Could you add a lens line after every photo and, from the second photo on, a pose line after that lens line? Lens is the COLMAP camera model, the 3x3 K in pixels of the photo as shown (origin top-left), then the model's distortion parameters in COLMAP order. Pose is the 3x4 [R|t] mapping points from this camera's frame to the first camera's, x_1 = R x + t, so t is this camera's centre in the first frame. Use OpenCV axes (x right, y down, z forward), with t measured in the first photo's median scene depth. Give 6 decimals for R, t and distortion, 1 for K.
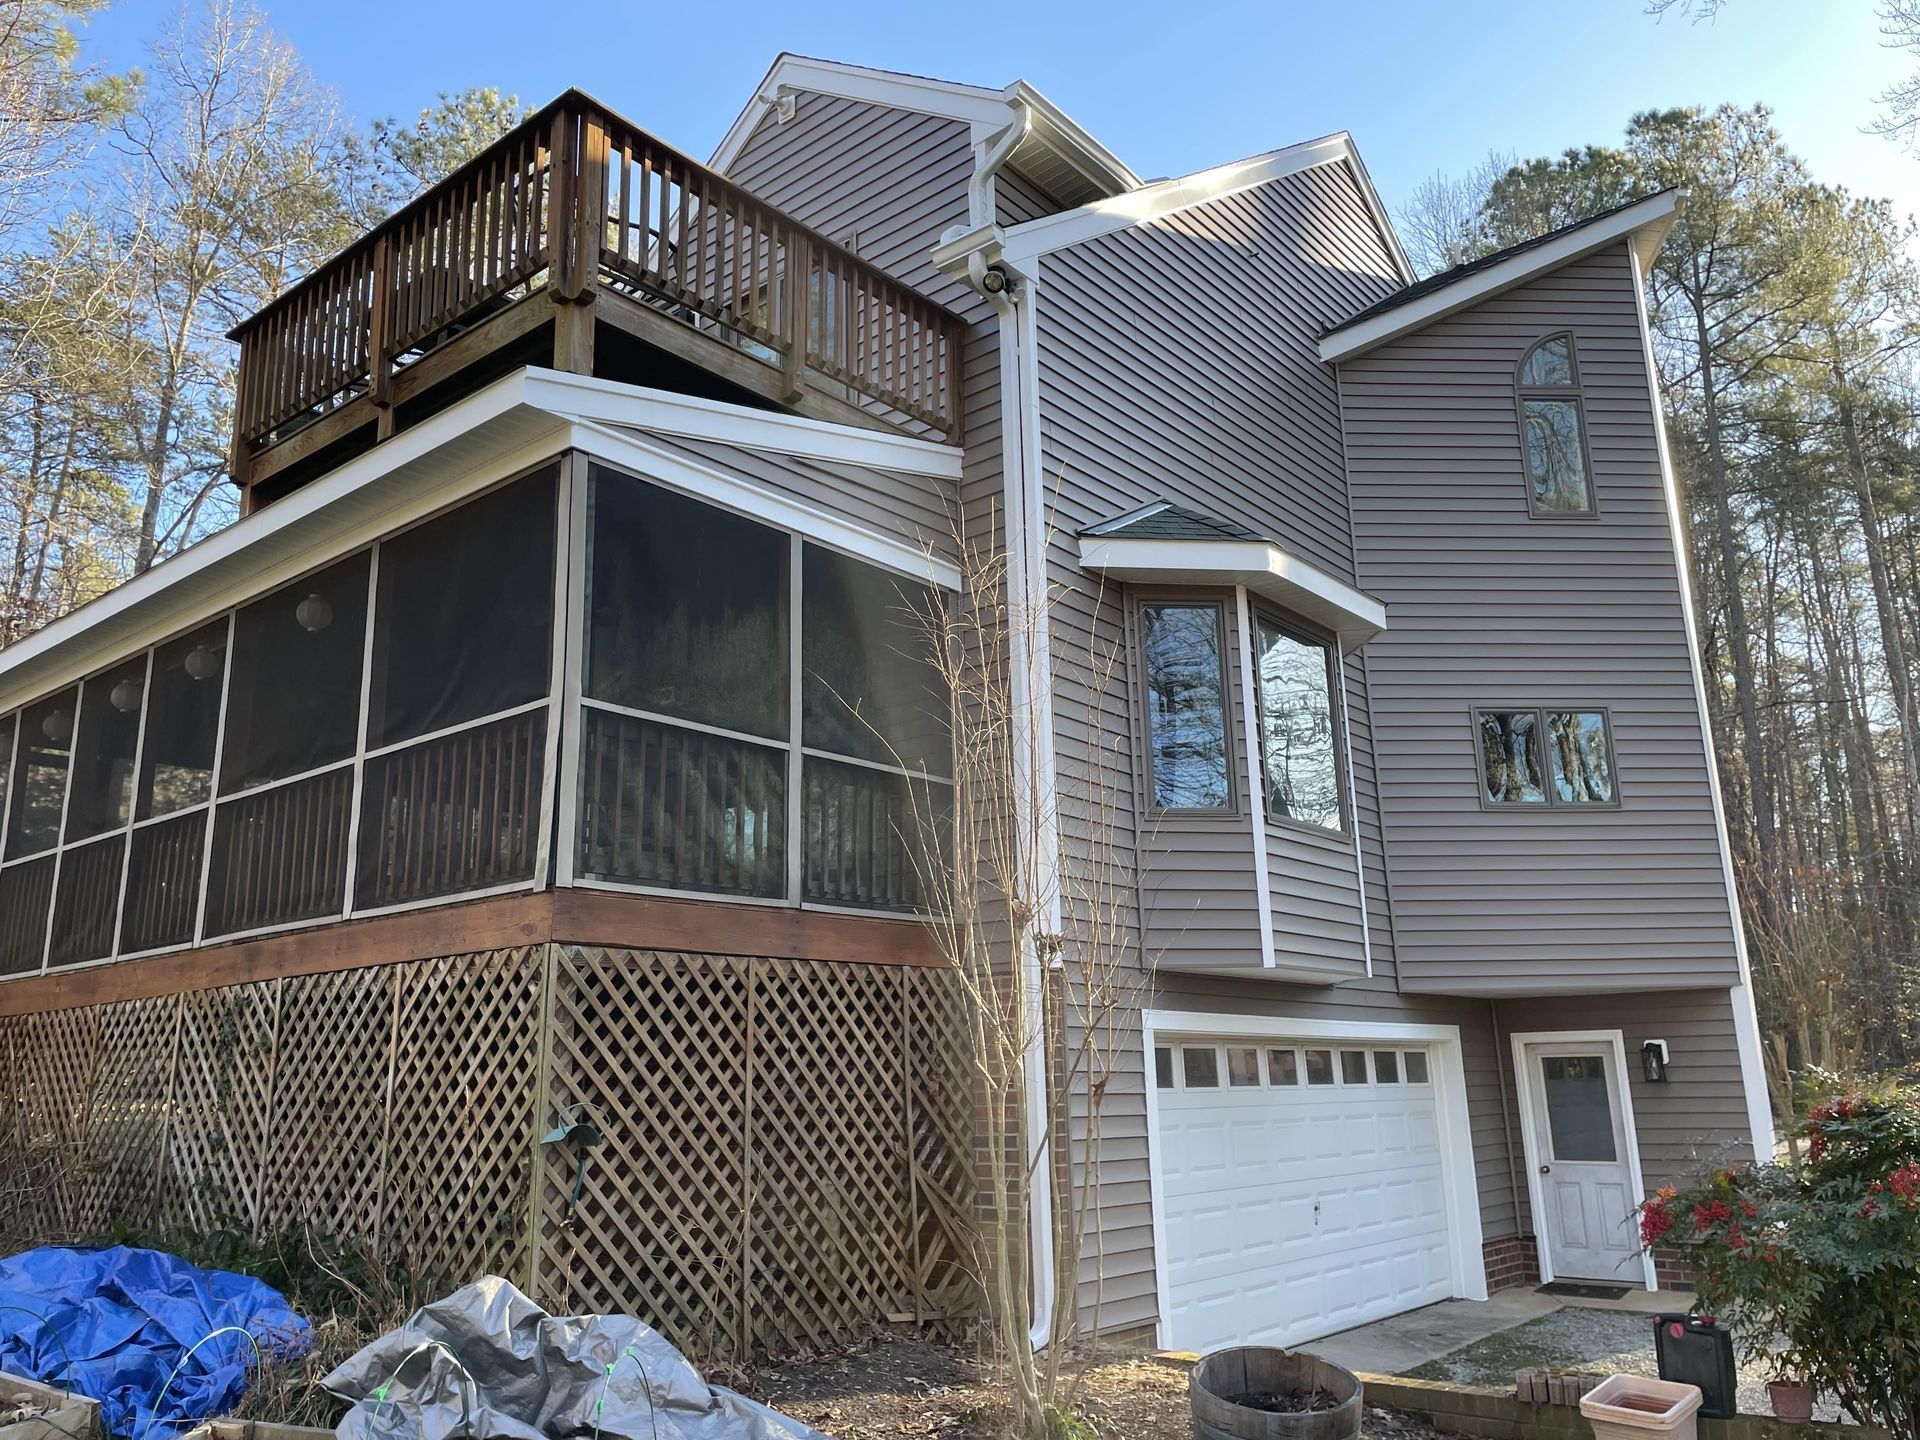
lens RADIAL K [[1449.2, 0, 945.6], [0, 1449.2, 722.9], [0, 0, 1]] dist [0.057600, -0.004438]
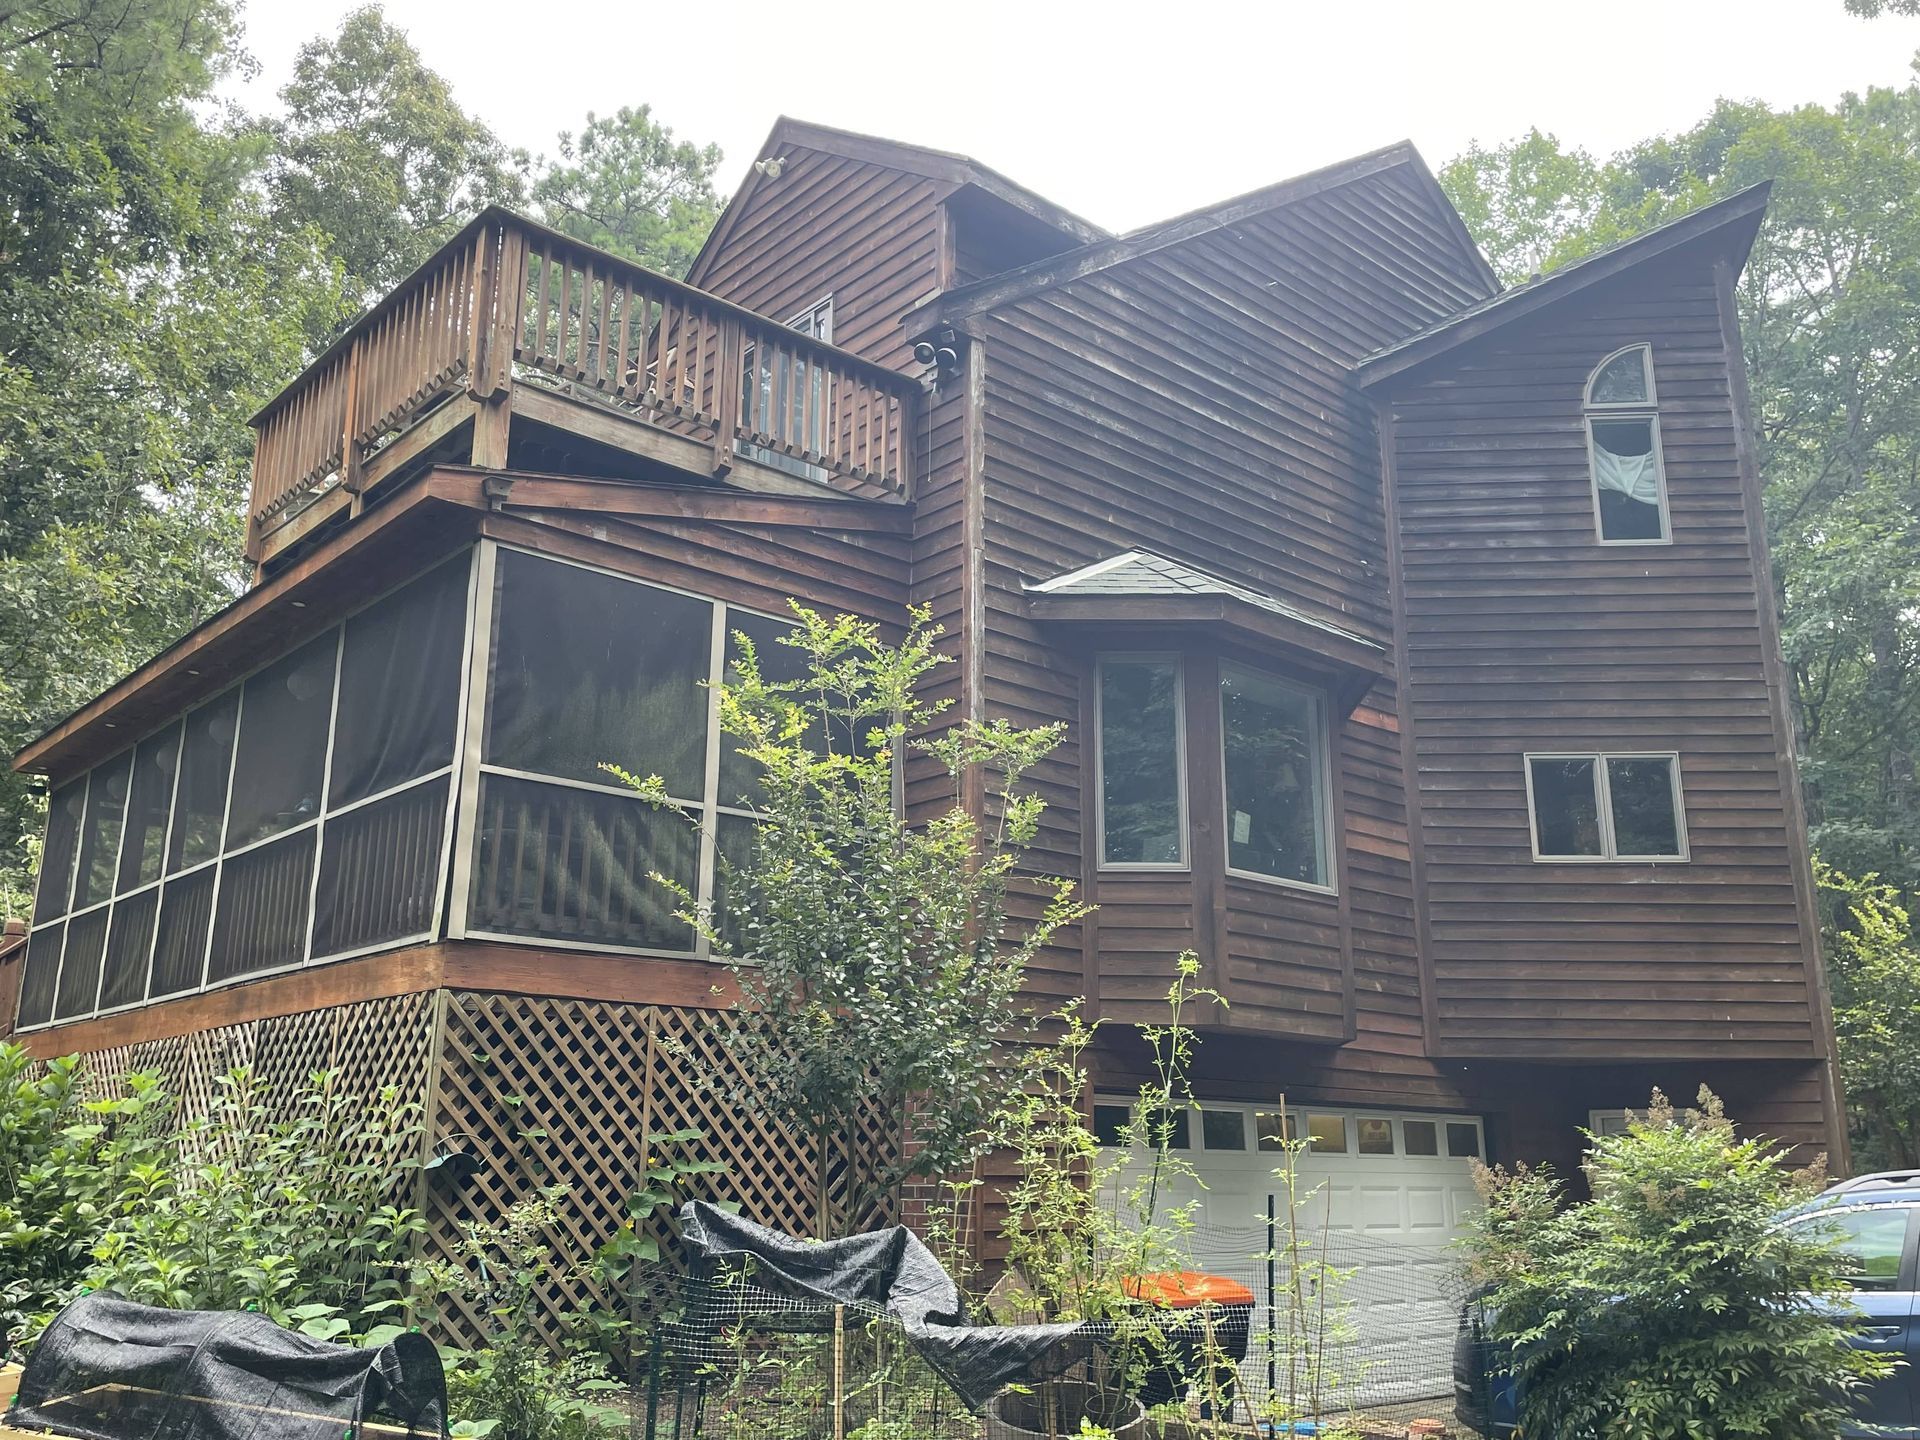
lens RADIAL K [[1646.8, 0, 973.4], [0, 1646.8, 724.1], [0, 0, 1]] dist [0.032983, 0.010013]
pose [[0.989742, -0.011190, -0.142427, 0.280481], [0.008124, 0.999723, -0.022094, -0.016647], [0.142634, 0.020710, 0.989559, -0.168791]]
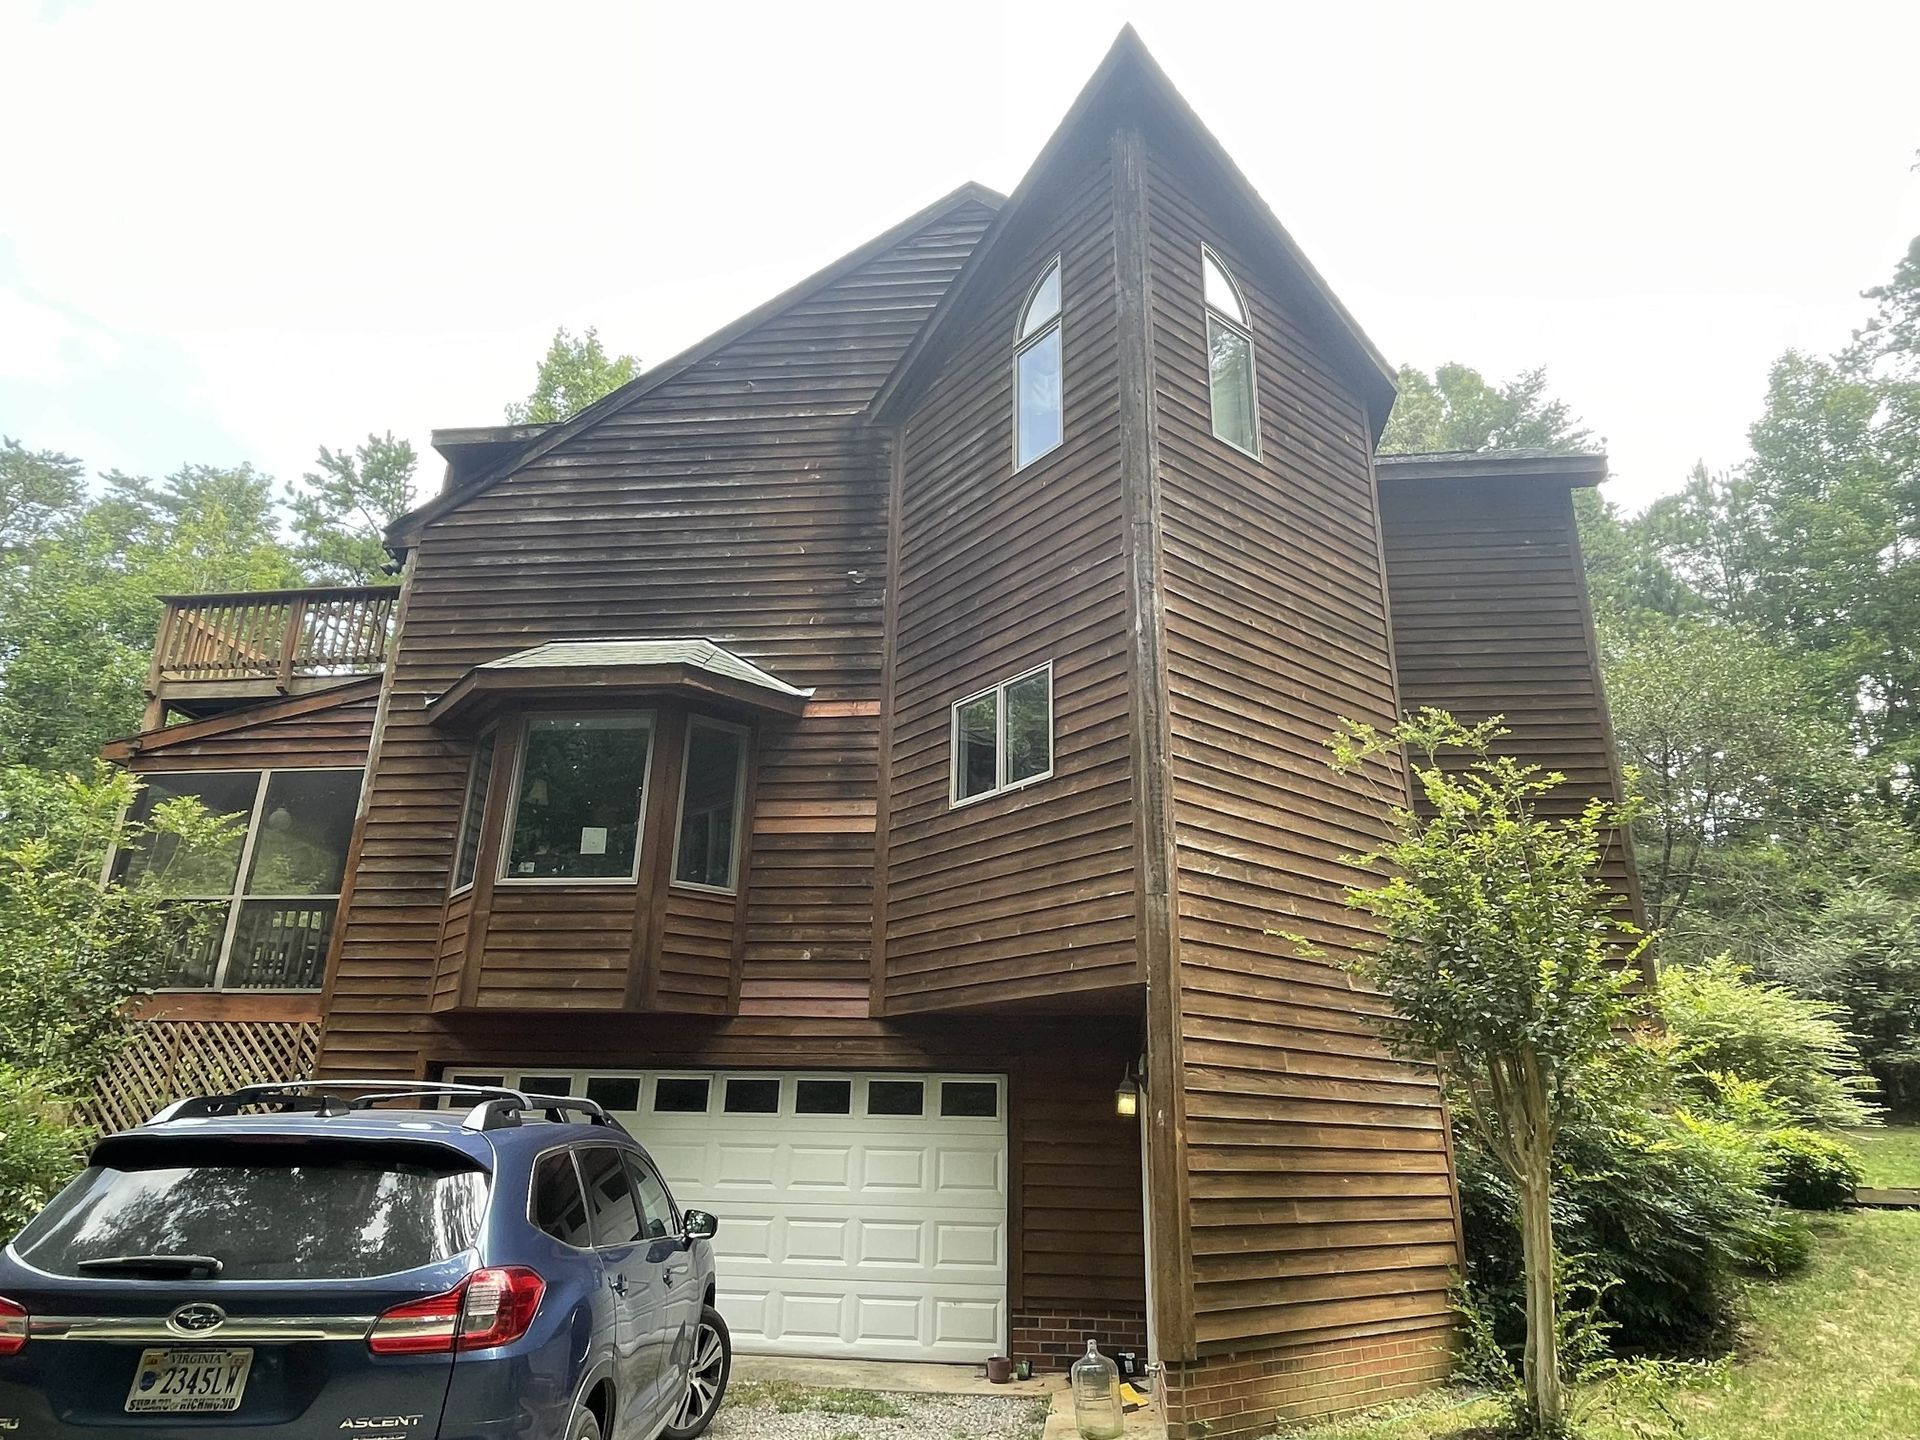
lens RADIAL K [[1190.7, 0, 952.8], [0, 1190.7, 724.1], [0, 0, 1]] dist [-0.011219, -0.000608]
pose [[0.554214, -0.253179, -0.792936, 1.670058], [0.174440, 0.966793, -0.186767, 0.249887], [0.813890, -0.034810, 0.579975, 0.971150]]
